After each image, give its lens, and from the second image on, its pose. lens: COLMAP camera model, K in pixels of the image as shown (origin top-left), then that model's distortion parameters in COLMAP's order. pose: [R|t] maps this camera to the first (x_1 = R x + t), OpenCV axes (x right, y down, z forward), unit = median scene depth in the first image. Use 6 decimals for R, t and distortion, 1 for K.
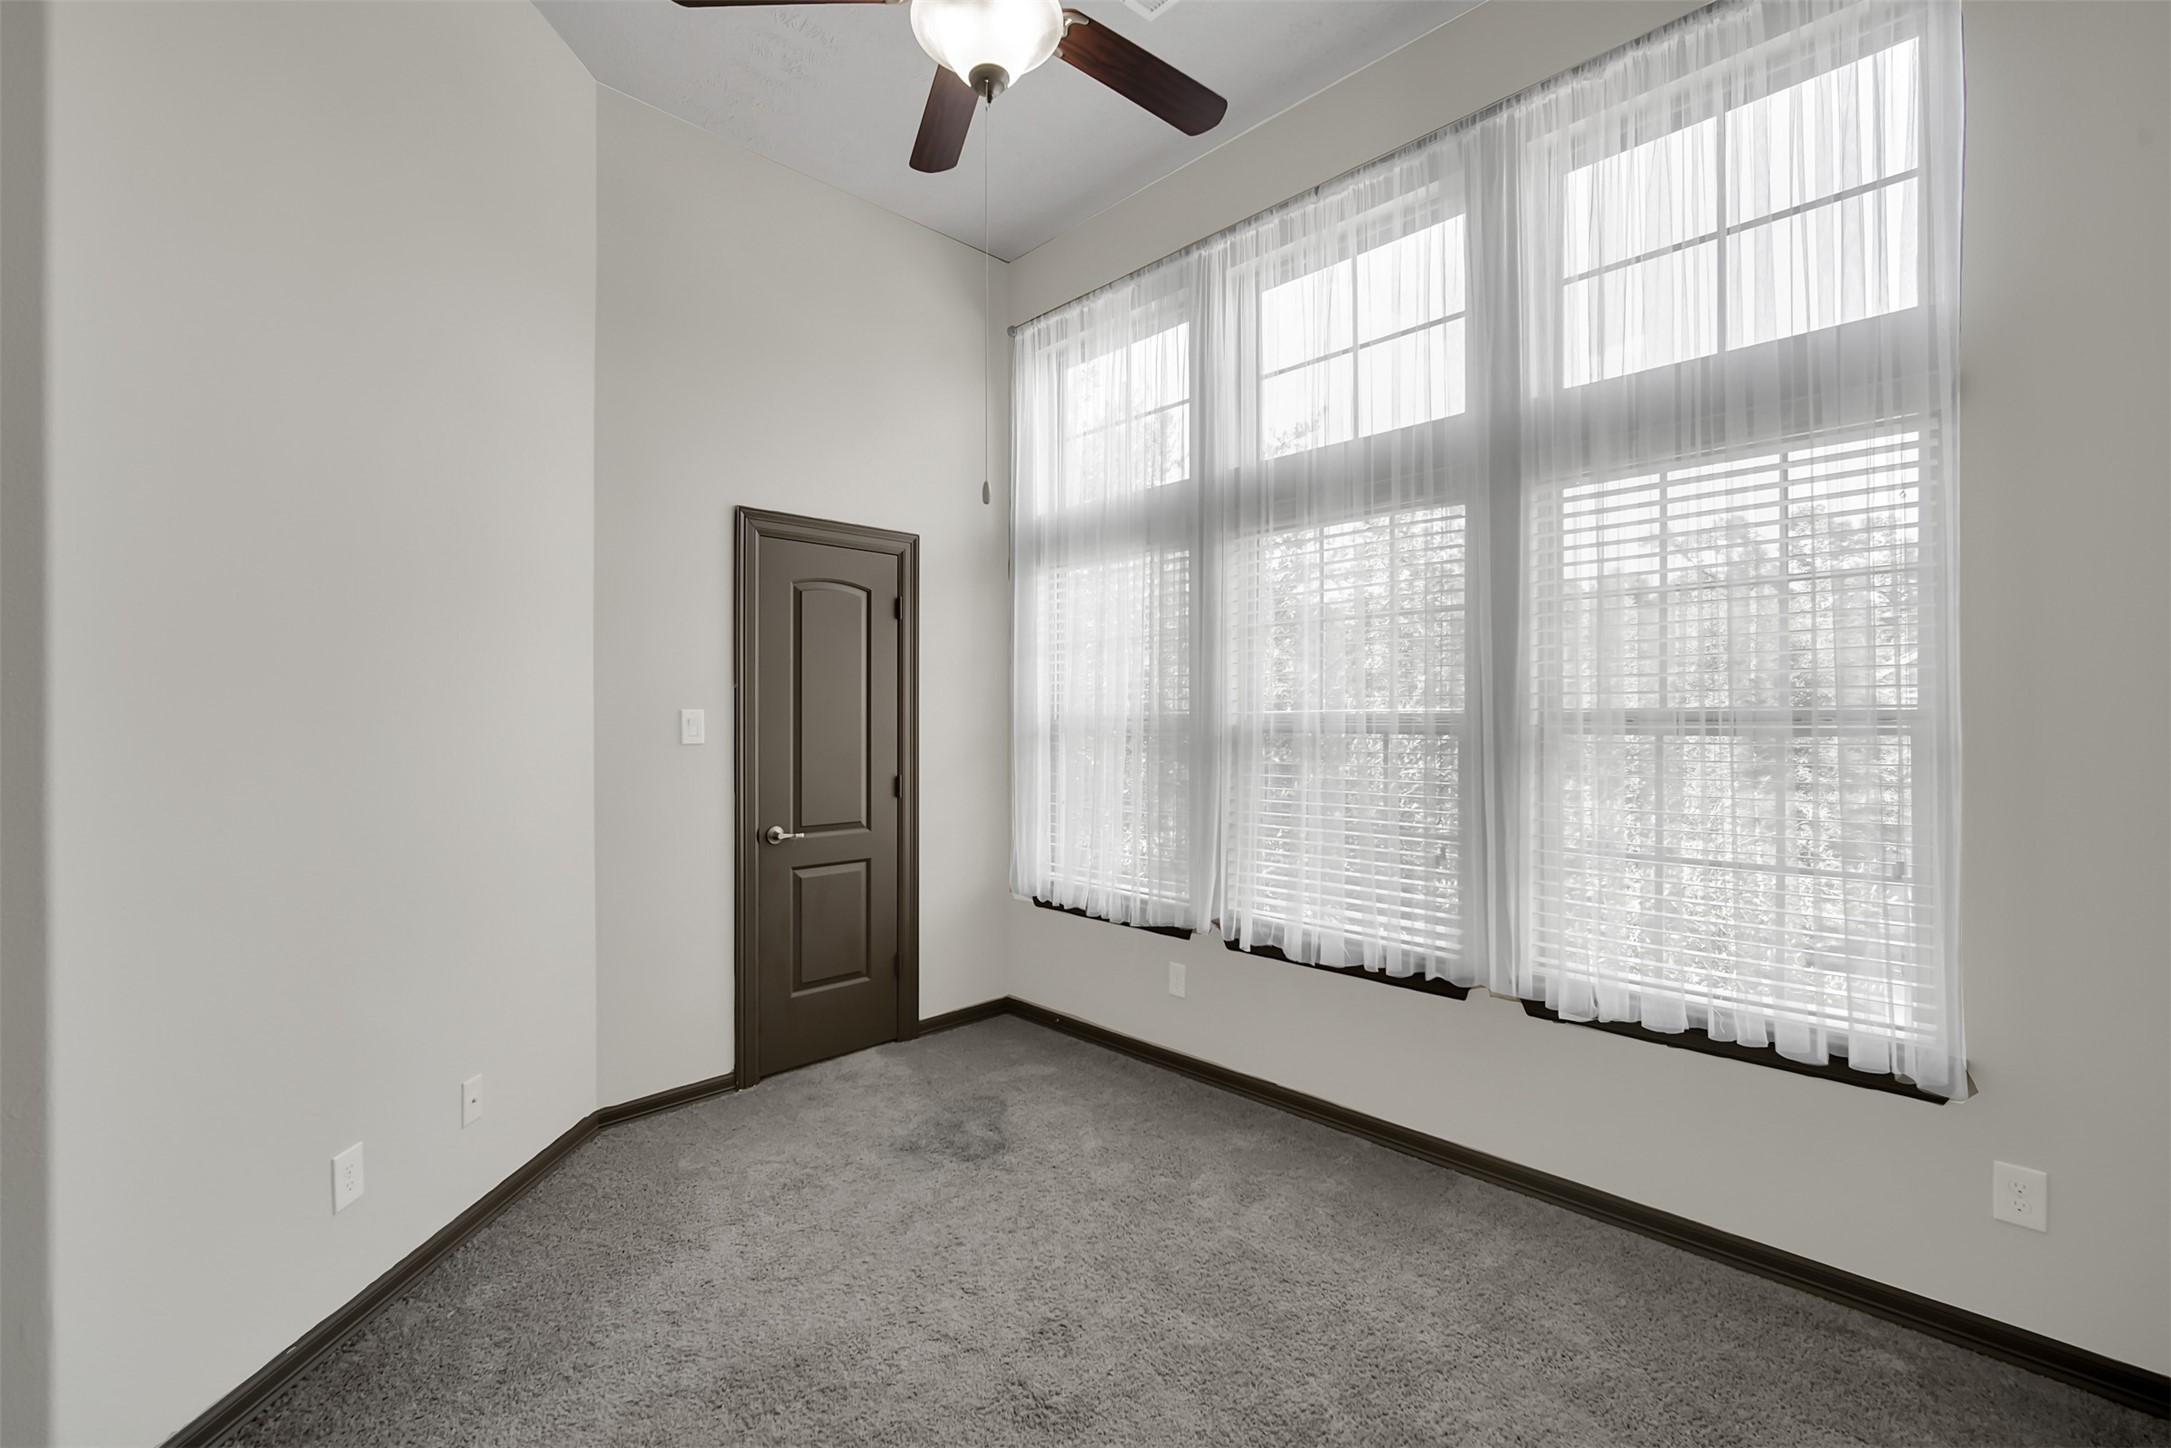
lens RADIAL K [[933.2, 0, 1081.1], [0, 933.2, 725.7], [0, 0, 1]] dist [-0.007630, 0.000070]
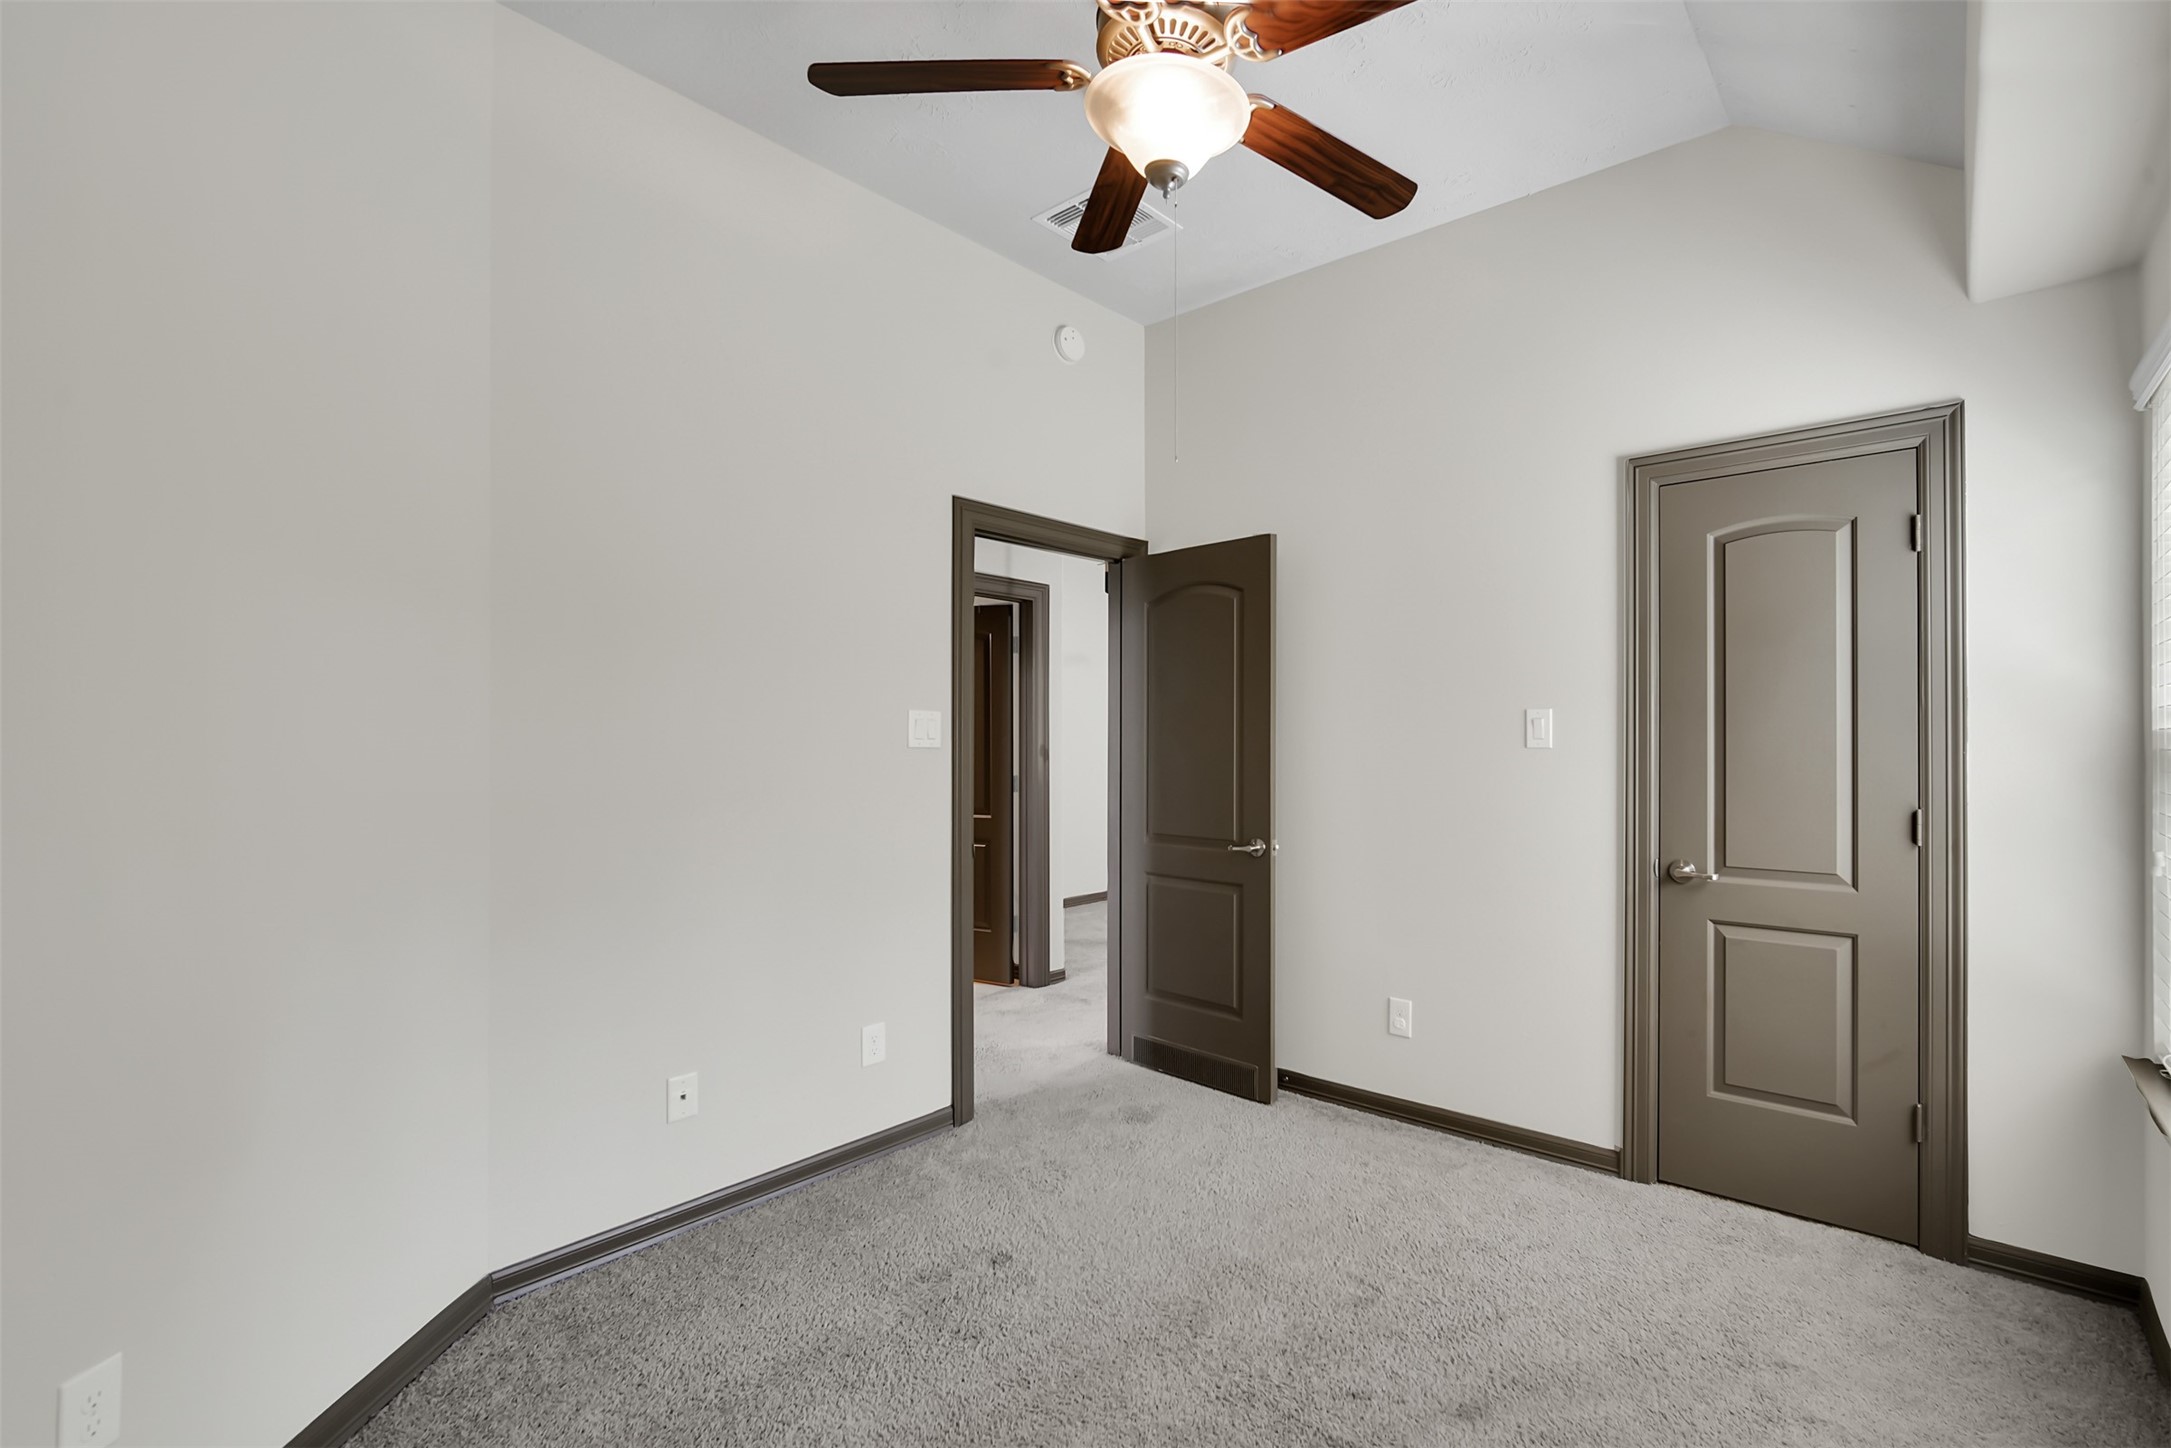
lens RADIAL K [[933.2, 0, 1081.1], [0, 933.2, 725.7], [0, 0, 1]] dist [-0.007630, 0.000070]
pose [[0.052164, -0.003909, -0.998631, 0.388633], [0.006602, 0.999972, -0.003569, -0.002062], [0.998617, -0.006406, 0.052188, 0.453601]]
